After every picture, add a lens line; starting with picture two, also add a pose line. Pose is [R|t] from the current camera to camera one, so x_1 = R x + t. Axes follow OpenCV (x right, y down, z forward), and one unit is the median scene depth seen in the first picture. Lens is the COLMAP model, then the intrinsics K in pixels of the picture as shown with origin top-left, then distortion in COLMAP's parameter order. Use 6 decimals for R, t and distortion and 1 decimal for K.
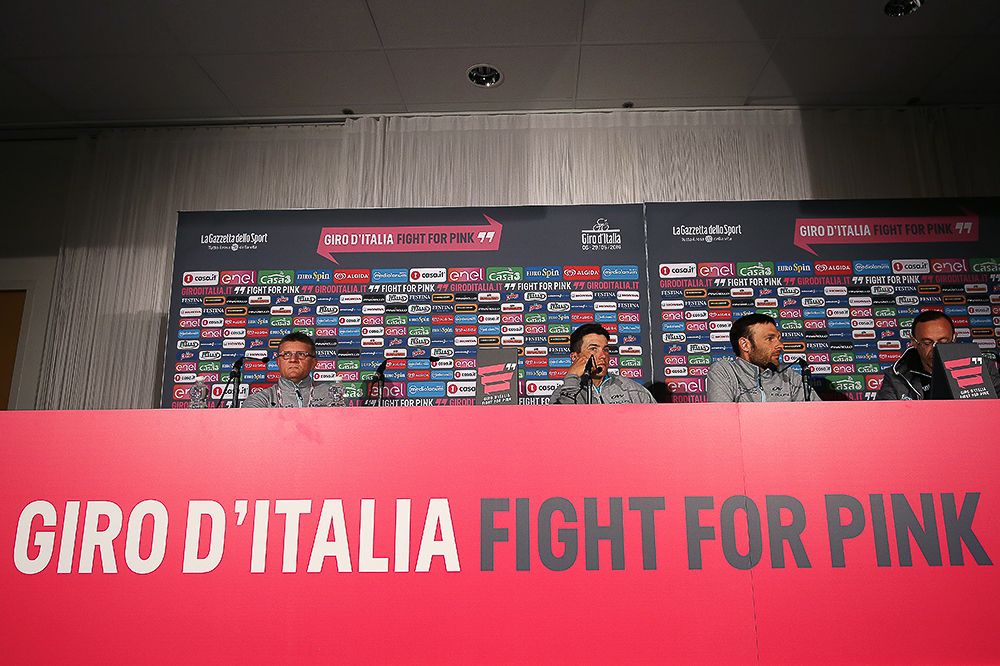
lens RADIAL K [[475.9, 0, 490.5], [0, 475.9, 313.6], [0, 0, 1]] dist [-0.000415, -0.001085]
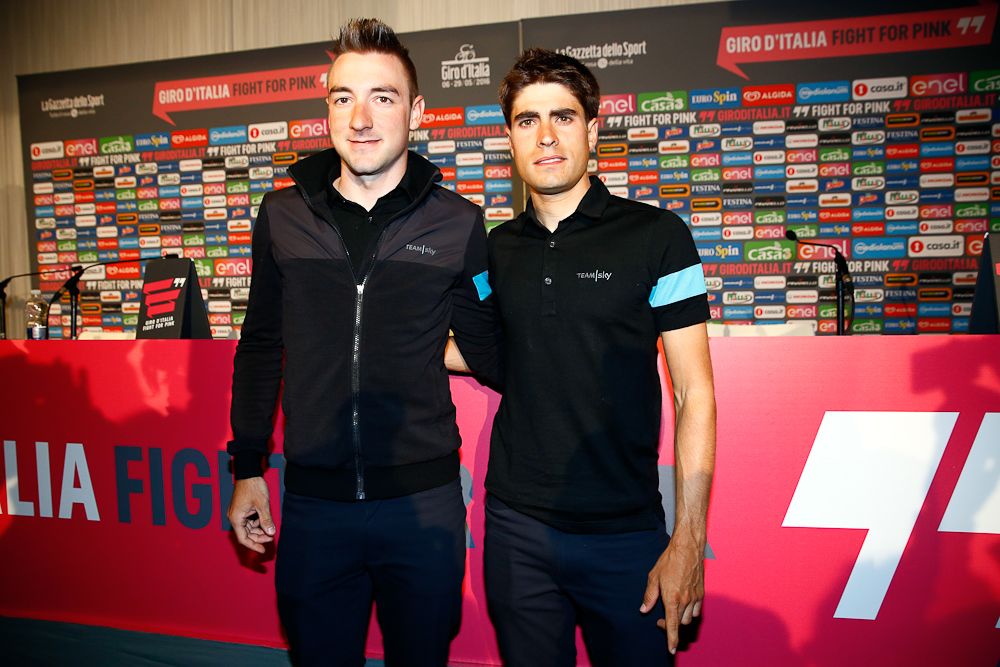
lens RADIAL K [[603.7, 0, 500.6], [0, 603.7, 284.3], [0, 0, 1]] dist [-0.067995, 0.032349]
pose [[0.985928, -0.007463, -0.167001, 0.462099], [0.040758, 0.979587, 0.196844, -0.007586], [0.162123, -0.200881, 0.966107, -0.004598]]
